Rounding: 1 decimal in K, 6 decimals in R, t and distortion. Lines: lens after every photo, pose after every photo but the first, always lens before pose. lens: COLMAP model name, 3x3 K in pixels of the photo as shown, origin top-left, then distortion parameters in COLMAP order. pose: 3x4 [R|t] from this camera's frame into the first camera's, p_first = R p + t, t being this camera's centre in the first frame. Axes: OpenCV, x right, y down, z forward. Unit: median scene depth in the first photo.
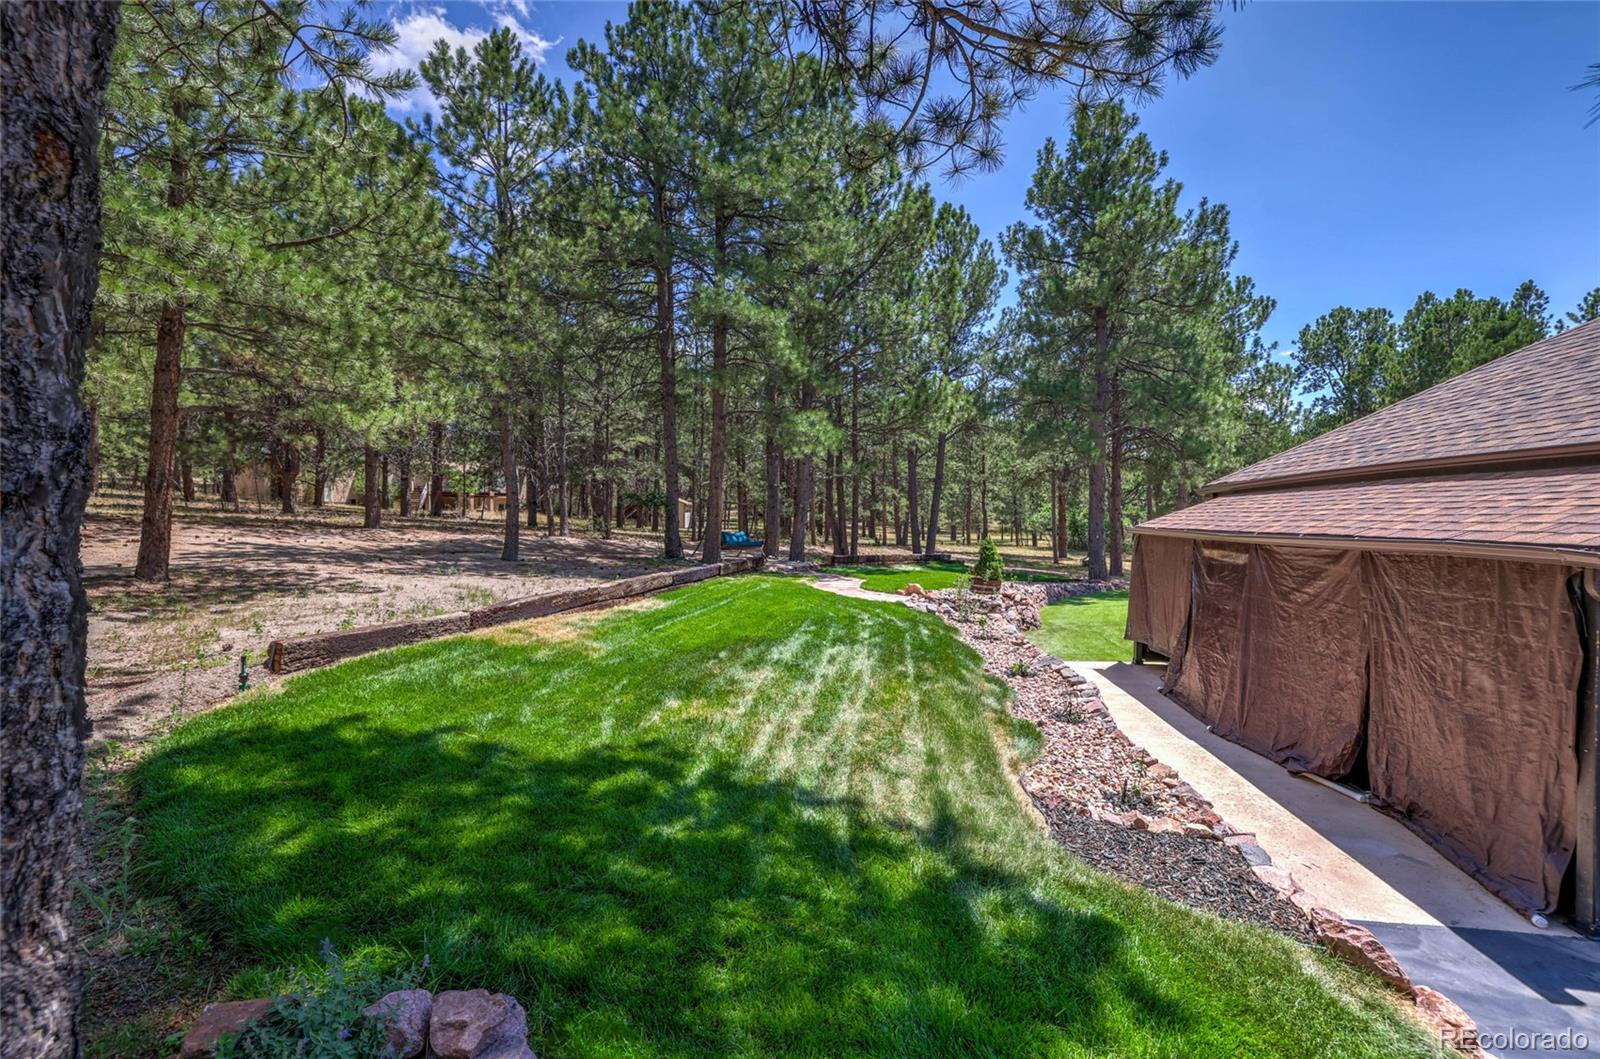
lens RADIAL K [[697.3, 0, 793.8], [0, 697.3, 527.4], [0, 0, 1]] dist [-0.051708, 0.021451]
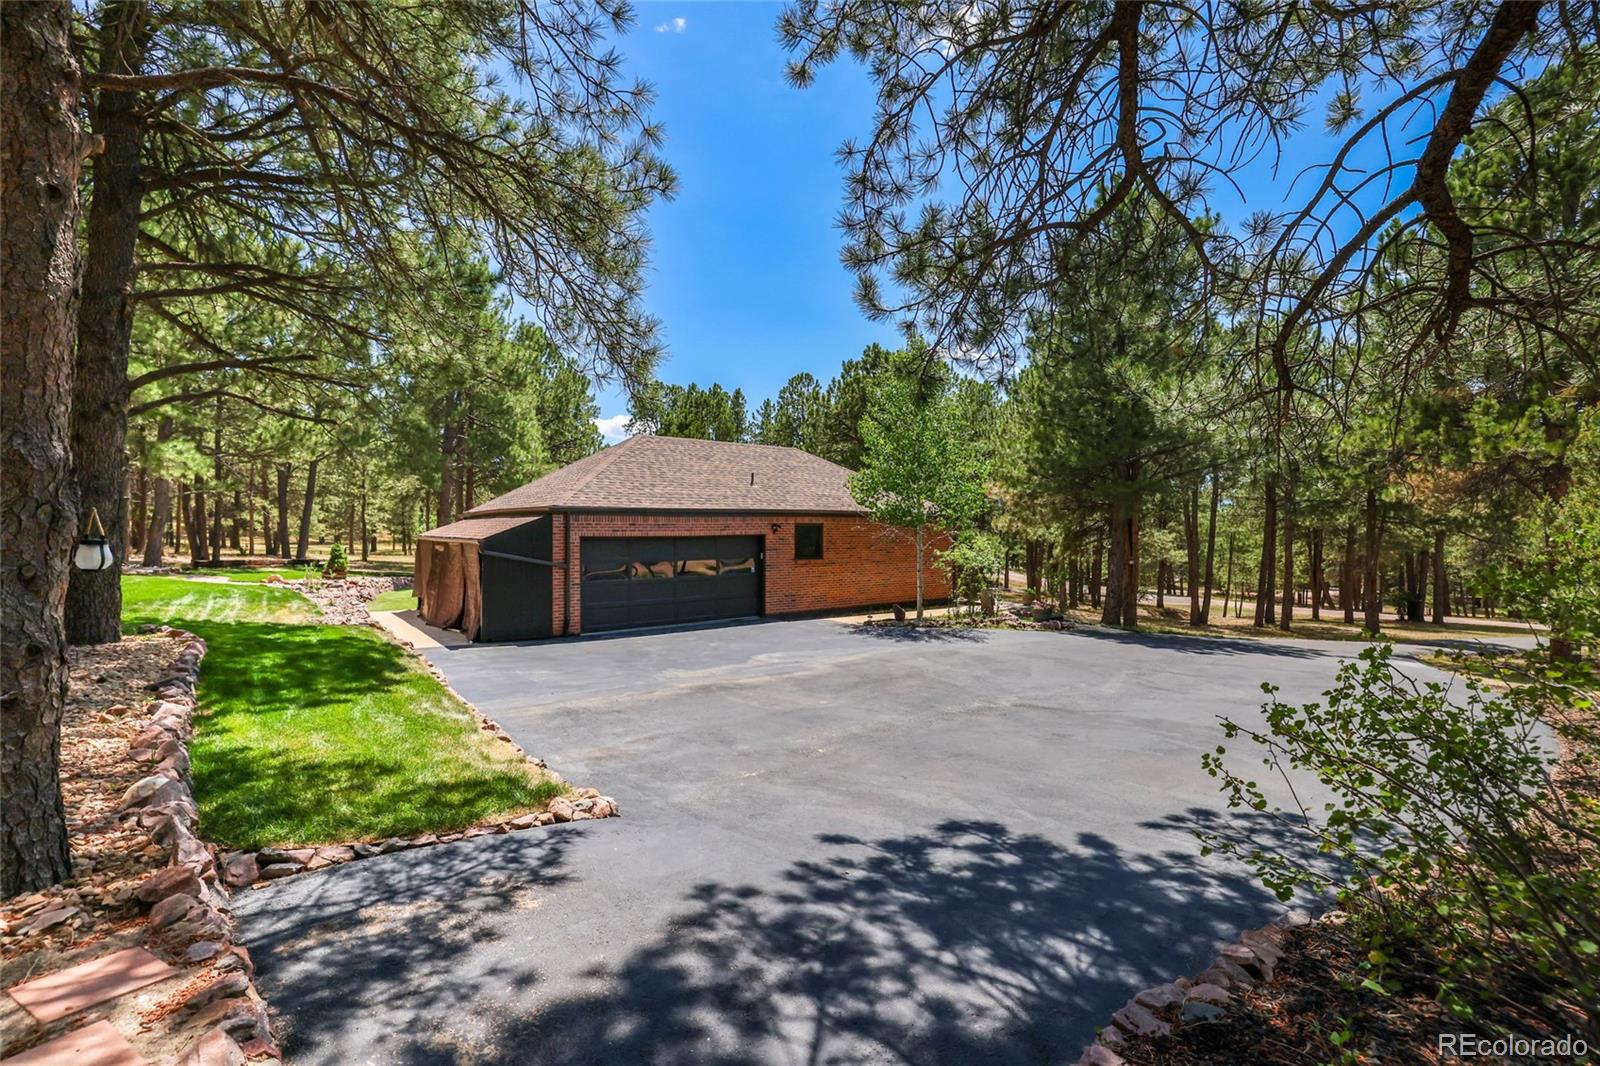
lens RADIAL K [[697.3, 0, 793.8], [0, 697.3, 530.9], [0, 0, 1]] dist [-0.051708, 0.021451]
pose [[0.695550, 0.006731, 0.718446, -0.030379], [0.001325, 0.999942, -0.010651, 0.002113], [-0.718476, 0.008361, 0.695501, -0.240257]]
